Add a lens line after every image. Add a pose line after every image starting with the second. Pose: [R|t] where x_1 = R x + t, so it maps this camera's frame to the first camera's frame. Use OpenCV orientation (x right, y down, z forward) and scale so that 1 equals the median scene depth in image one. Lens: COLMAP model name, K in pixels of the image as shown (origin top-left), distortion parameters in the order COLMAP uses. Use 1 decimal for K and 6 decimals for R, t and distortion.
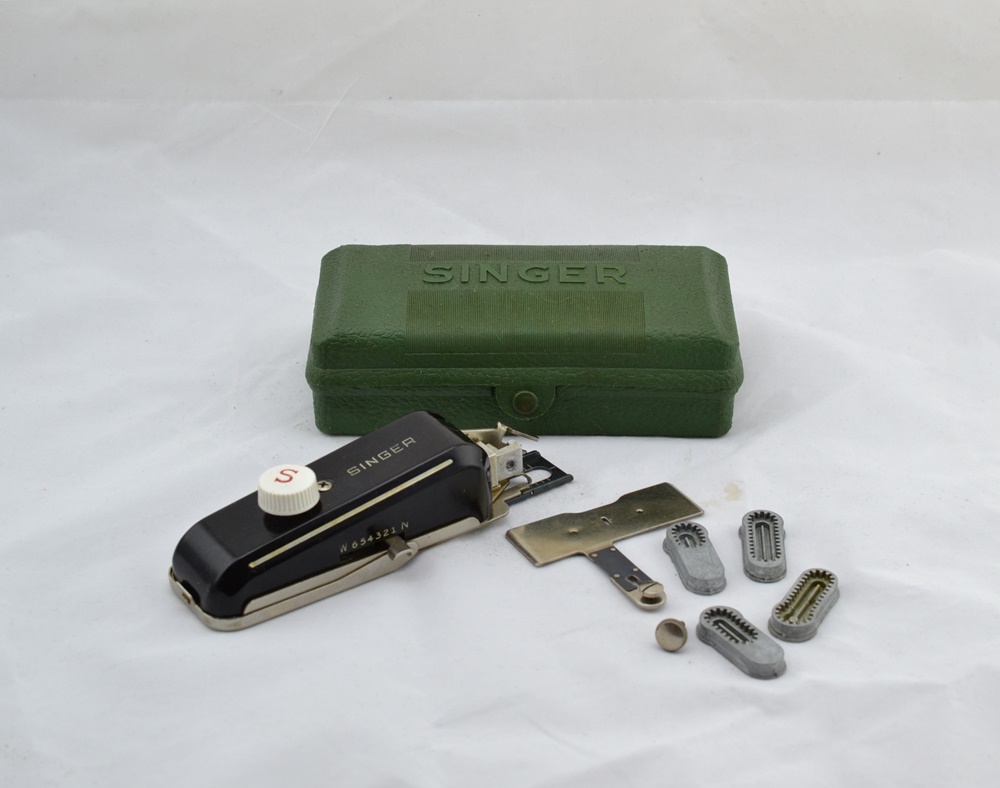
lens RADIAL K [[2053.5, 0, 500.0], [0, 2053.5, 393.9], [0, 0, 1]] dist [-0.005886, 0.000000]
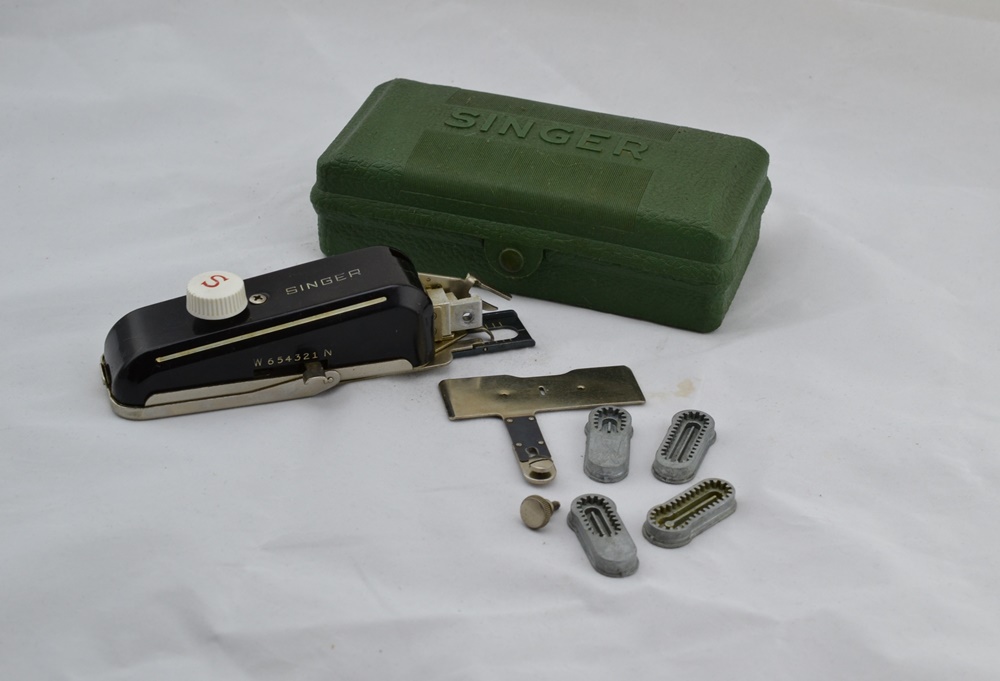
lens RADIAL K [[1942.4, 0, 501.1], [0, 1942.4, 342.2], [0, 0, 1]] dist [0.007365, 0.000000]
pose [[0.957121, 0.189405, -0.219191, 0.226817], [-0.181191, 0.981784, 0.057178, -0.010000], [0.226028, -0.015011, 0.974005, 0.091184]]
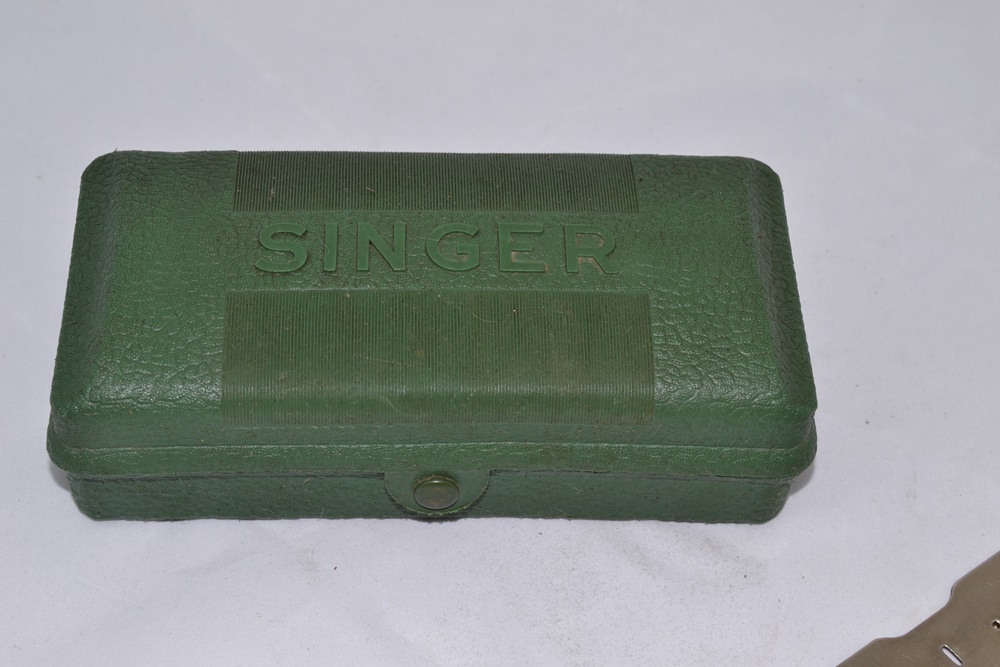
lens RADIAL K [[1834.3, 0, 498.8], [0, 1834.3, 333.8], [0, 0, 1]] dist [0.004867, 0.000000]
pose [[0.998382, -0.002661, 0.056798, 0.000358], [-0.015590, 0.947815, 0.318439, -0.207844], [-0.054682, -0.318809, 0.946240, 0.546397]]
